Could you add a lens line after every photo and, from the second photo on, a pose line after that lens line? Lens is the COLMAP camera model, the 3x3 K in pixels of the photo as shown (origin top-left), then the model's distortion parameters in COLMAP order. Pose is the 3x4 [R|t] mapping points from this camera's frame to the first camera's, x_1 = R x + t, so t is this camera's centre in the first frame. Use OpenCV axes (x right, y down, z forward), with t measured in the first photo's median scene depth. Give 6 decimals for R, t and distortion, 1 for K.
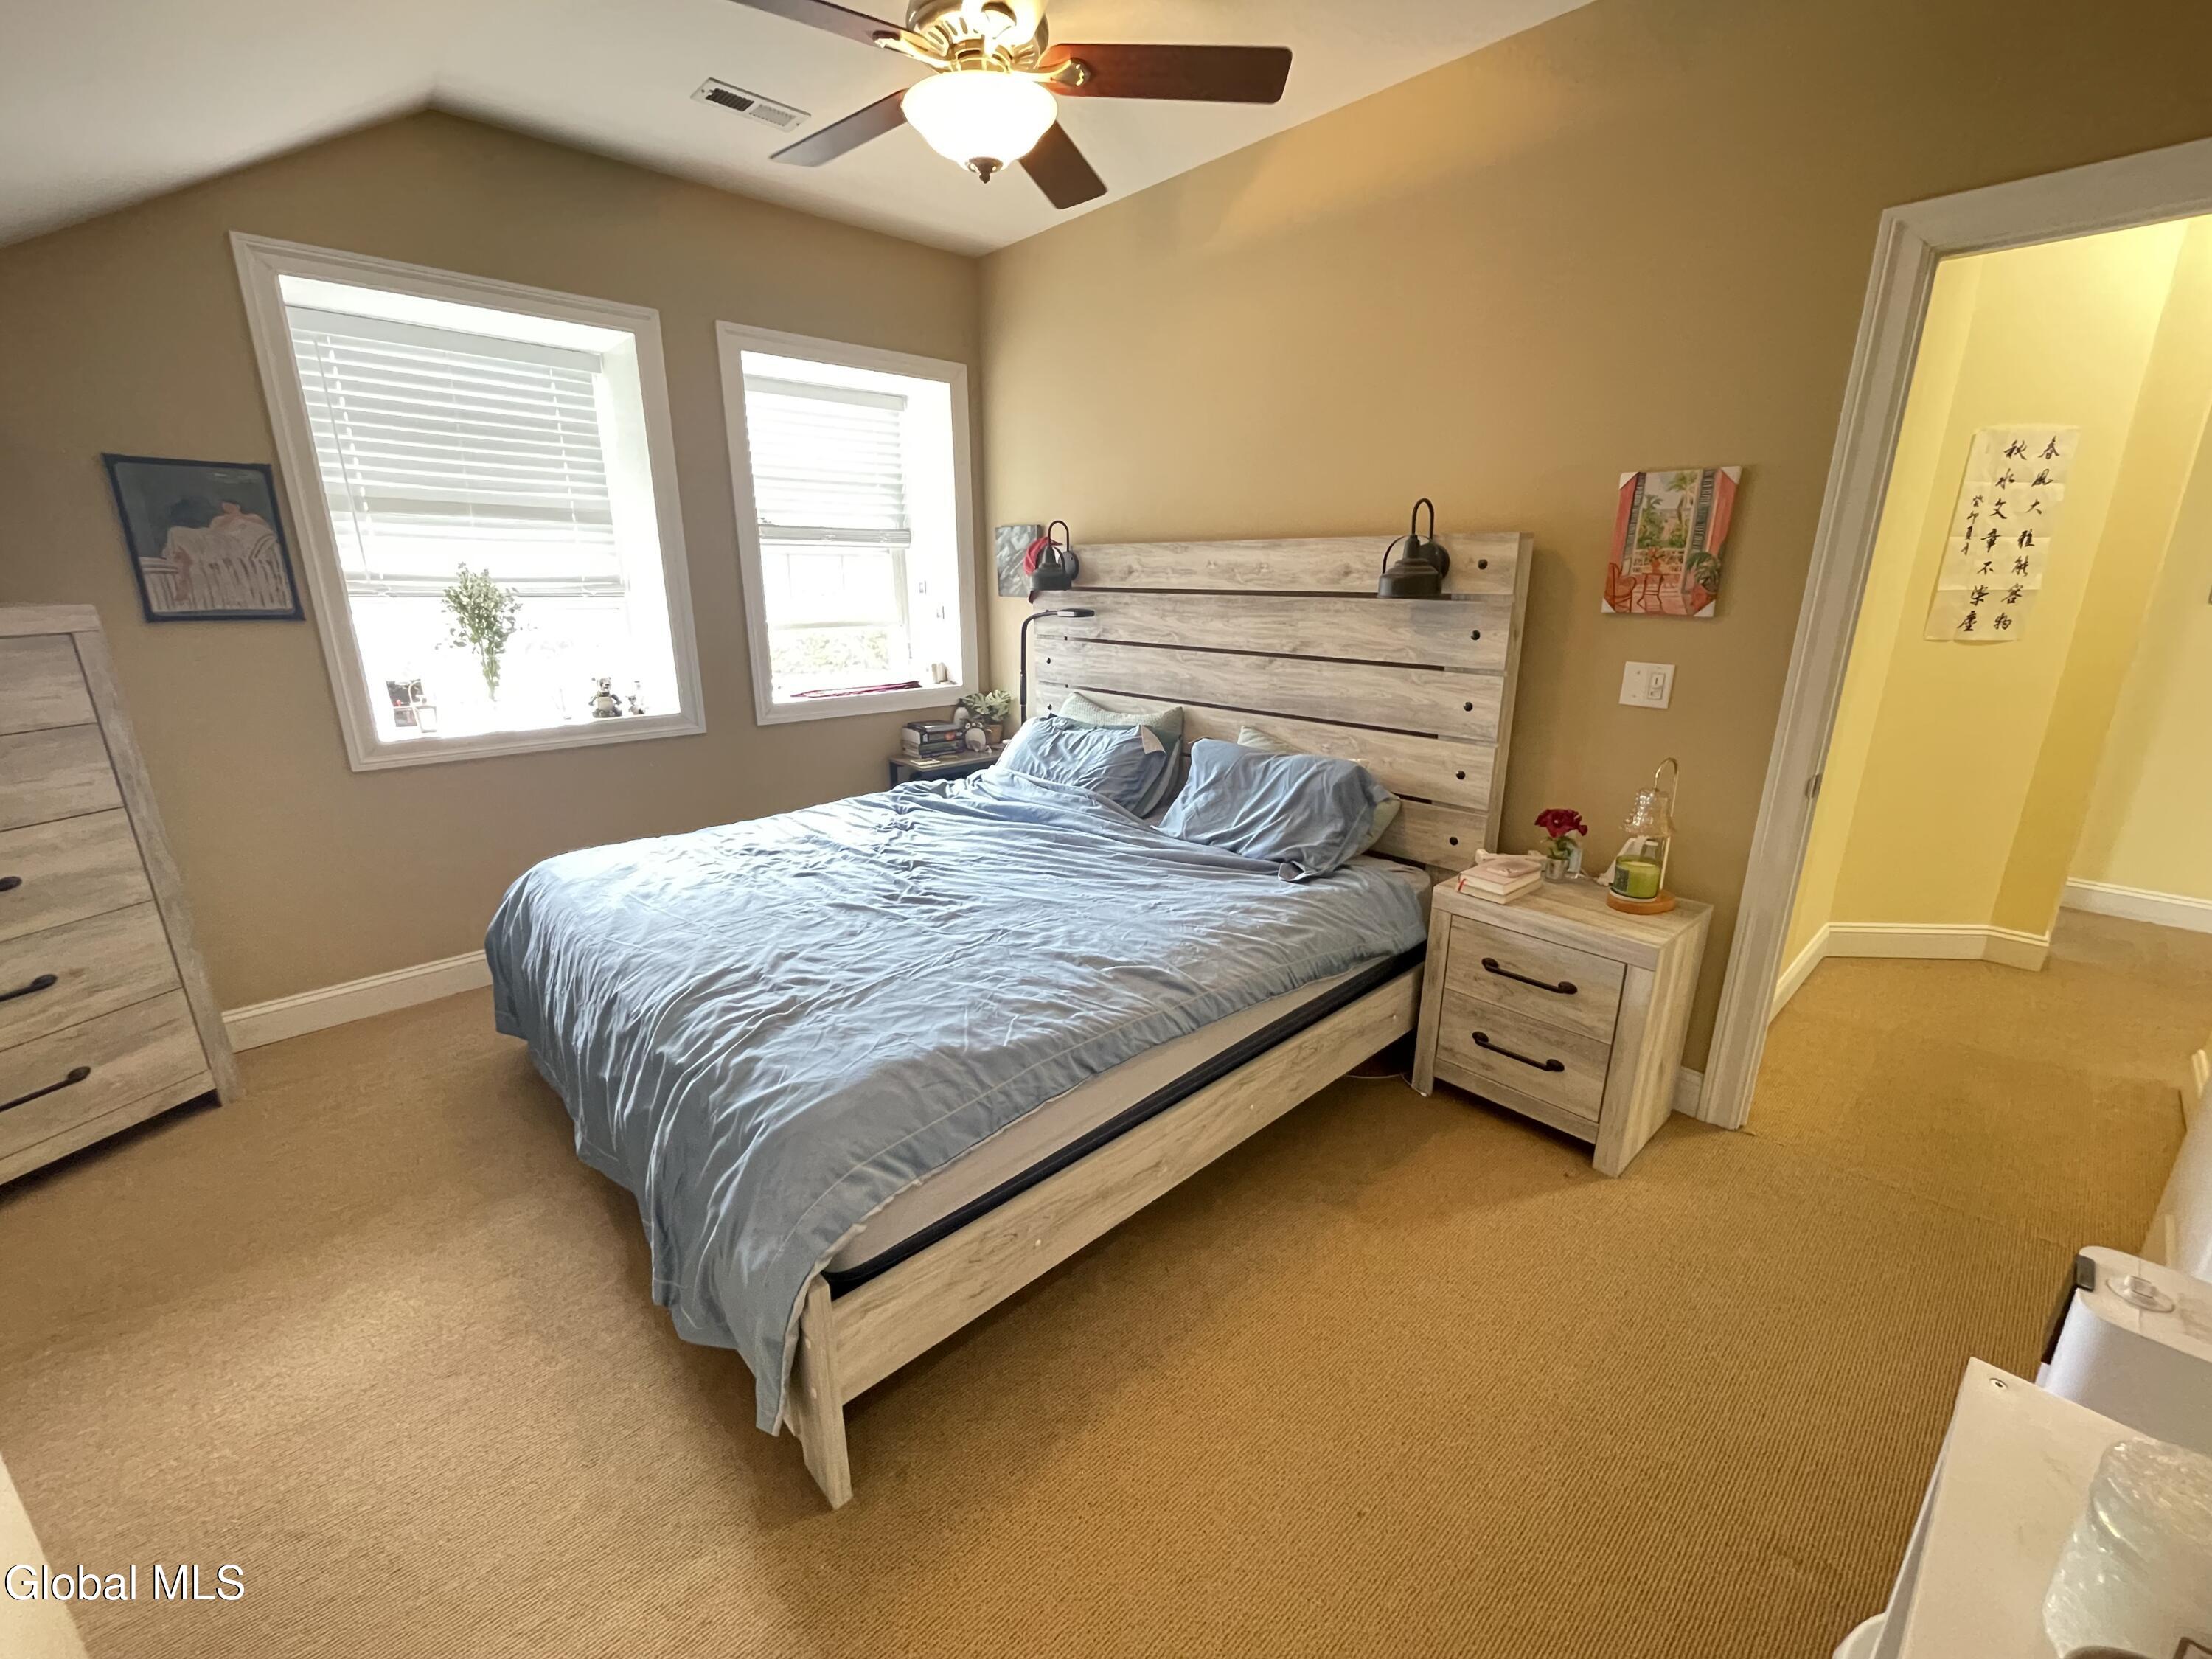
lens RADIAL K [[901.5, 0, 1106.0], [0, 901.5, 829.5], [0, 0, 1]] dist [0.001893, -0.000134]
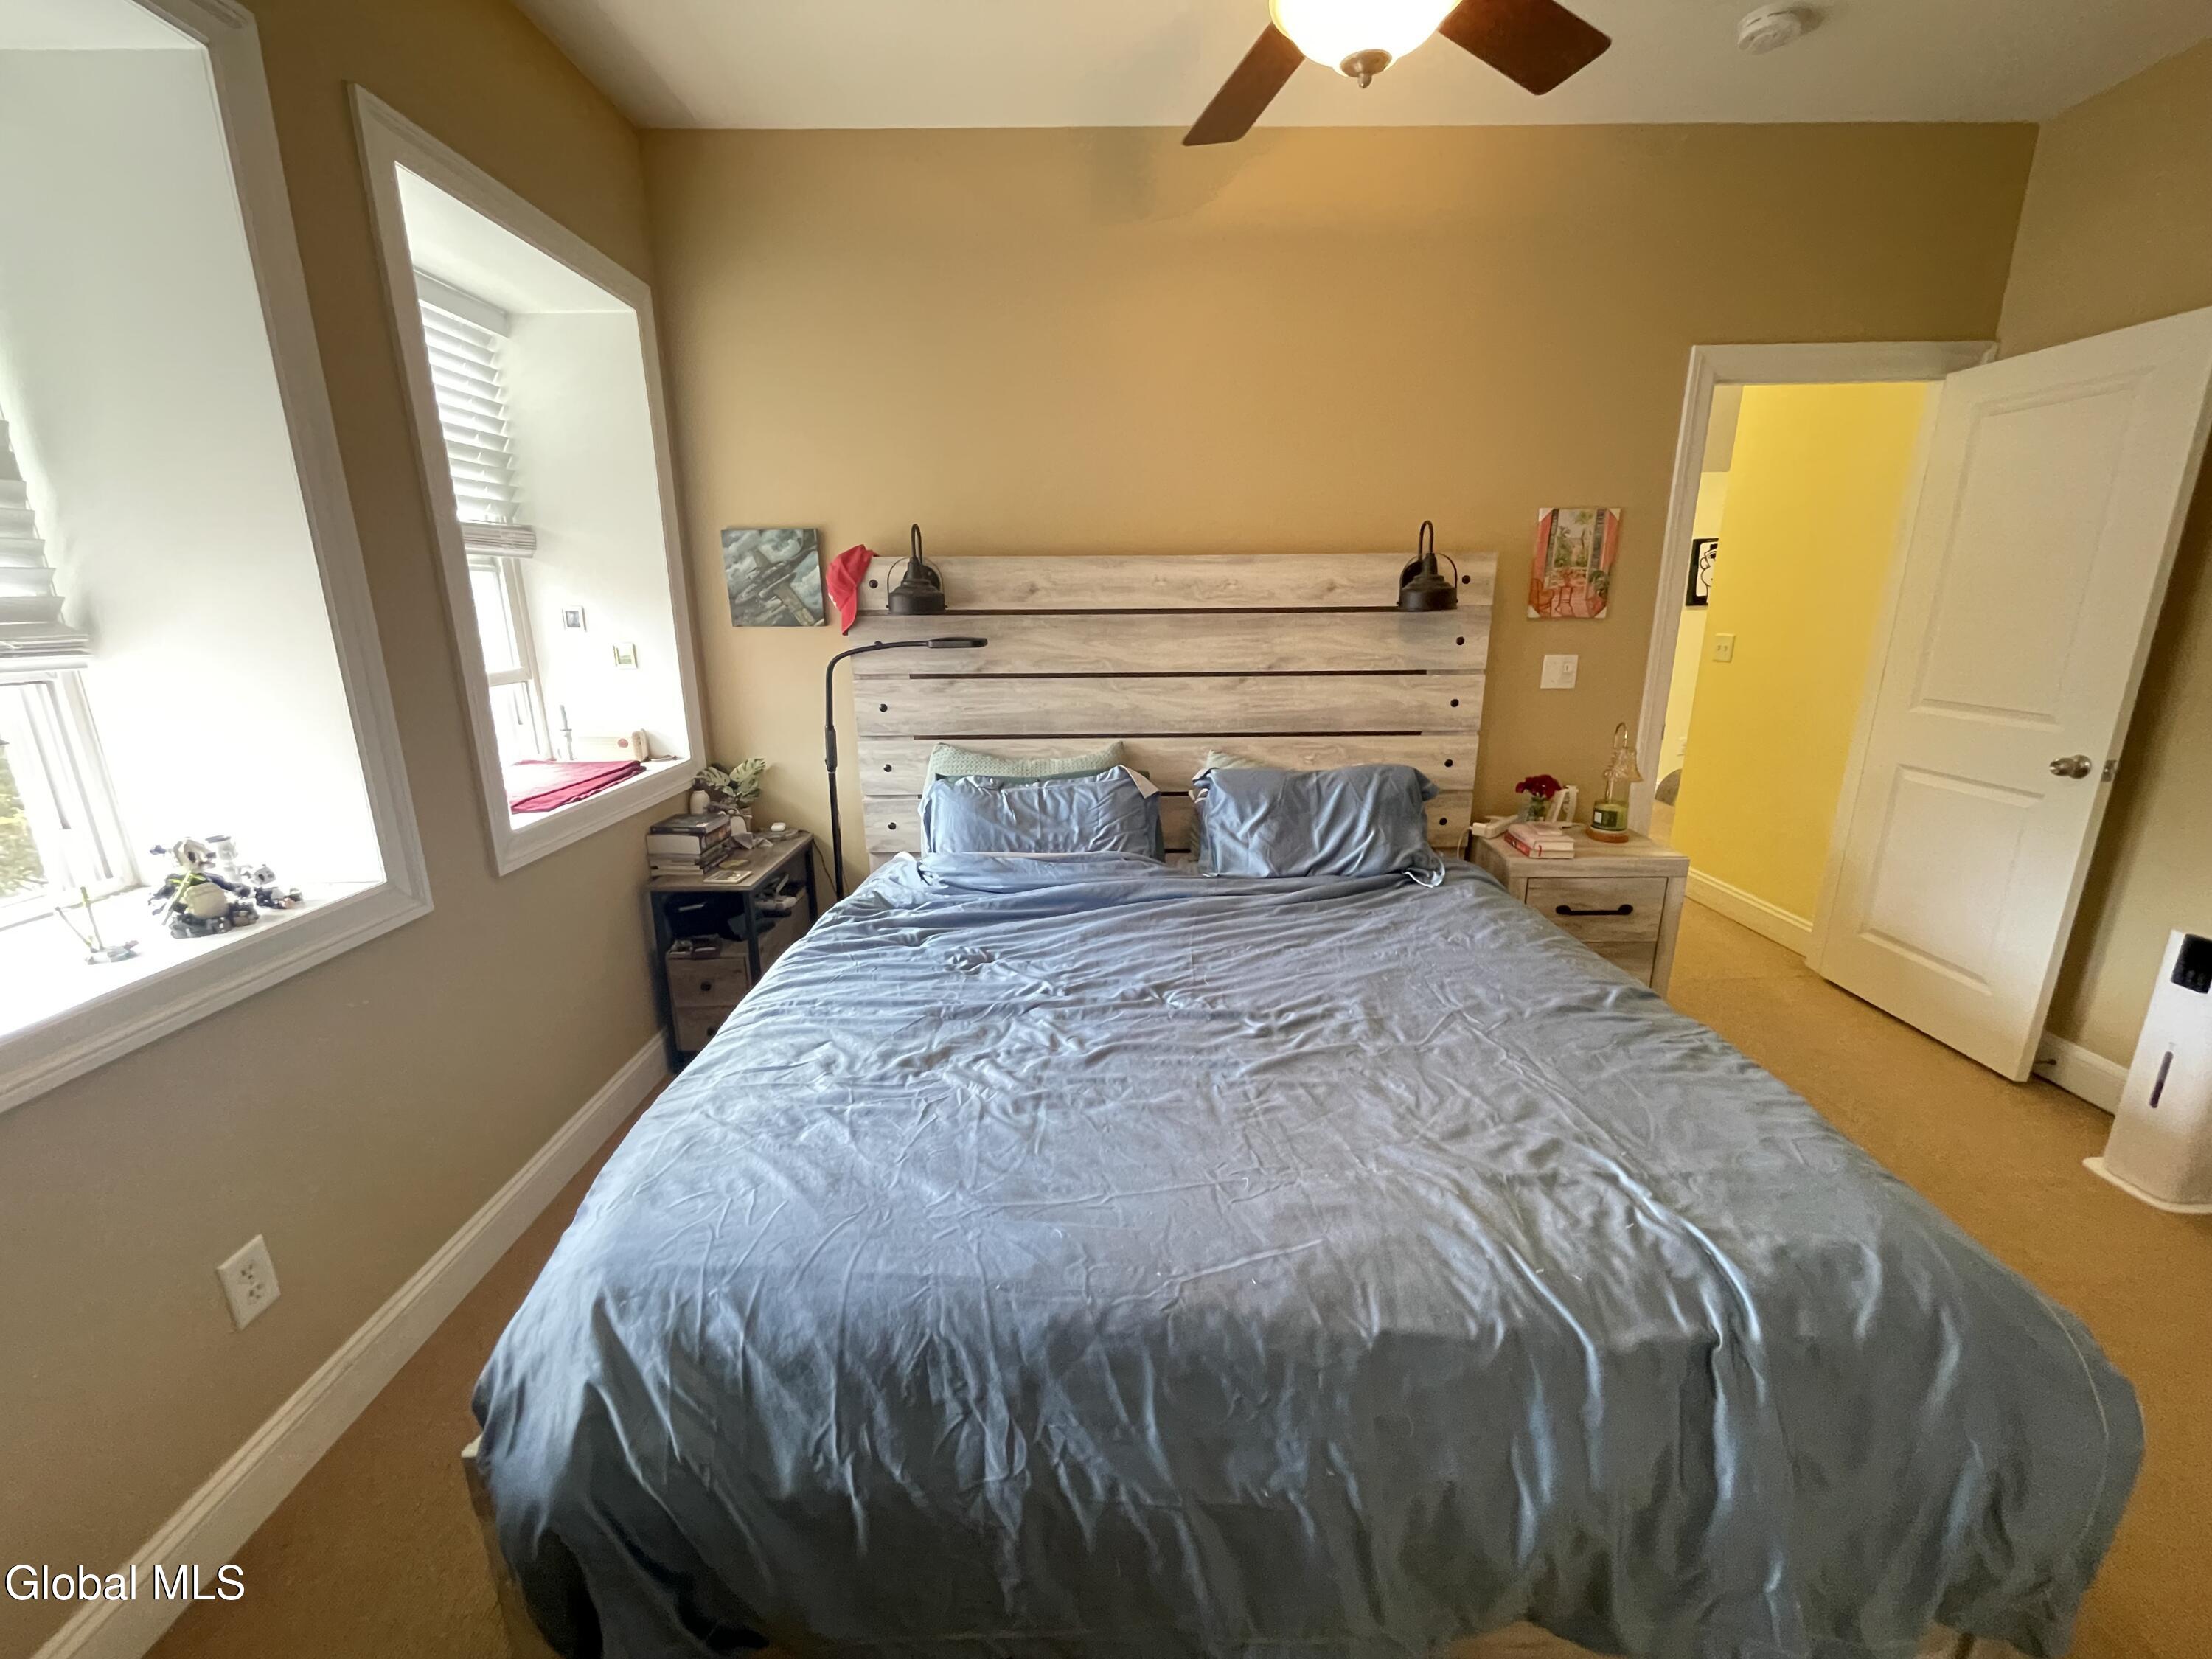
lens RADIAL K [[900.4, 0, 1102.9], [0, 900.4, 833.7], [0, 0, 1]] dist [-0.001162, -0.000663]
pose [[0.679348, -0.195493, 0.707297, -0.695713], [0.210575, 0.975258, 0.067302, -0.135559], [-0.702954, 0.103218, 0.703705, 0.490028]]
